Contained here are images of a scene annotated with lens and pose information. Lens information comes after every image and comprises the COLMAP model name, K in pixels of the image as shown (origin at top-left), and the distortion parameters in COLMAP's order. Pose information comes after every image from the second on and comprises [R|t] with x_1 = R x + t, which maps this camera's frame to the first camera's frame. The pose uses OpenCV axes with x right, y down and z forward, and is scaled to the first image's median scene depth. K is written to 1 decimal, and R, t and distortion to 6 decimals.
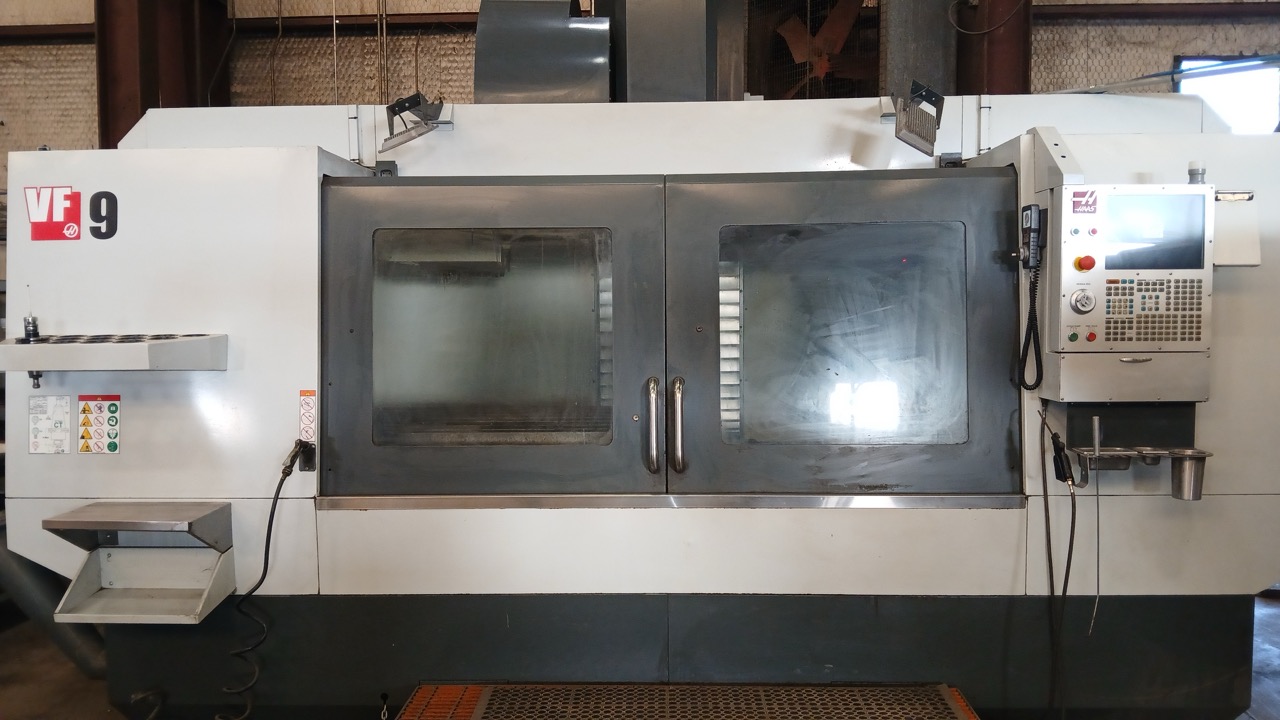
lens RADIAL K [[1015.9, 0, 642.8], [0, 1015.9, 358.7], [0, 0, 1]] dist [0.070815, -0.140970]
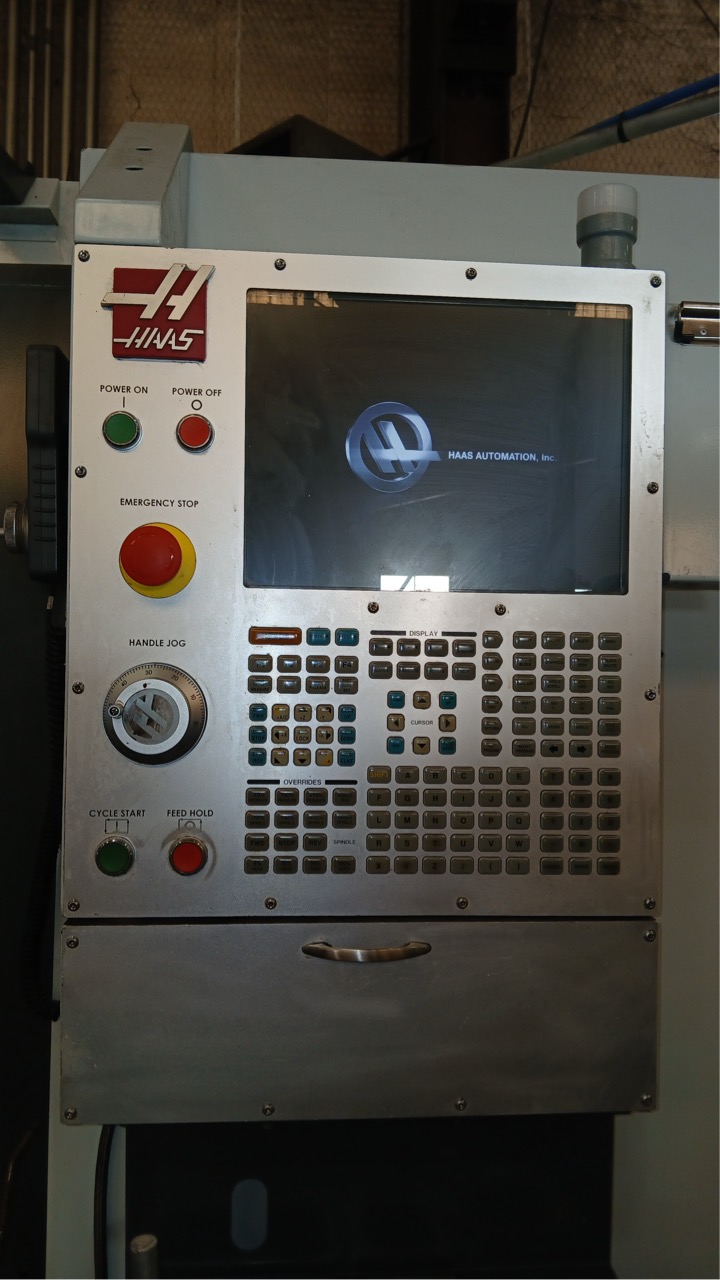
lens RADIAL K [[1015.9, 0, 354.2], [0, 1015.9, 641.3], [0, 0, 1]] dist [0.070815, -0.140970]
pose [[0.995570, 0.021421, 0.091555, 0.454986], [-0.015126, 0.997508, -0.068908, -0.056802], [-0.092803, 0.067217, 0.993413, 0.751035]]
